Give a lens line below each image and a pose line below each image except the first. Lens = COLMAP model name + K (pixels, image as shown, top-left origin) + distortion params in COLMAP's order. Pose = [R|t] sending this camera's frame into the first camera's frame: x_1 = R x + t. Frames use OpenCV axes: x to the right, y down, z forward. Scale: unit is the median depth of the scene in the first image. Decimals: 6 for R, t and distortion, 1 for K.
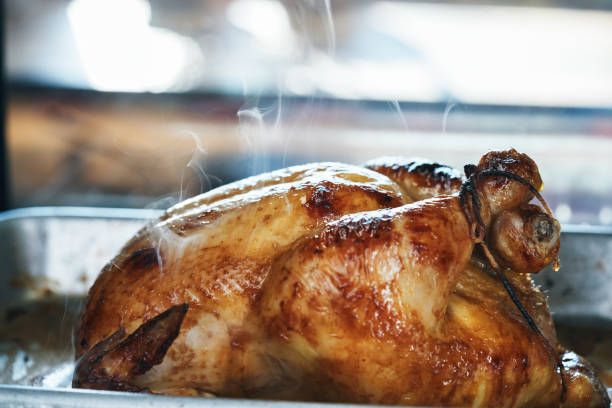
lens RADIAL K [[1962.2, 0, 303.8], [0, 1962.2, 200.2], [0, 0, 1]] dist [-0.362941, 0.000000]
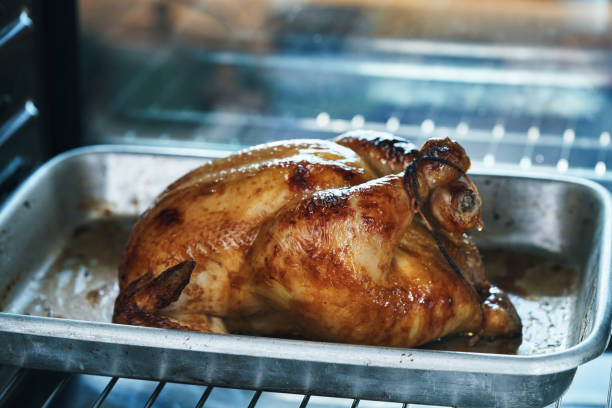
lens RADIAL K [[1962.2, 0, 301.4], [0, 1962.2, 205.4], [0, 0, 1]] dist [-0.362941, 0.000000]
pose [[0.997817, 0.018948, -0.063267, 0.095627], [-0.010278, 0.990839, 0.134659, -0.162262], [0.065239, -0.133715, 0.988870, -0.323051]]
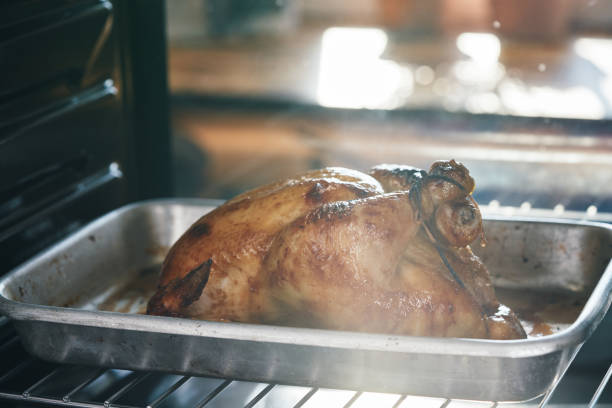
lens RADIAL K [[1962.2, 0, 307.4], [0, 1962.2, 203.6], [0, 0, 1]] dist [-0.362941, 0.000000]
pose [[0.979810, 0.020178, -0.198911, 0.296593], [-0.020718, 0.999785, -0.000634, 0.009005], [0.198856, 0.004743, 0.980017, -0.437450]]
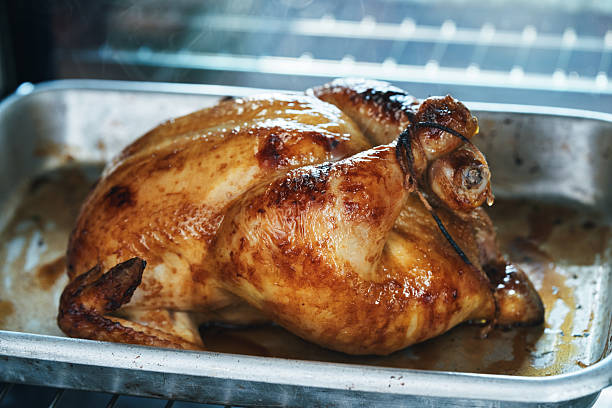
lens RADIAL K [[1962.2, 0, 269.6], [0, 1962.2, 246.0], [0, 0, 1]] dist [-0.362941, 0.000000]
pose [[0.992676, 0.009489, -0.120431, 0.143502], [0.023943, 0.961680, 0.273126, -0.253938], [0.118408, -0.274009, 0.954410, -0.076622]]
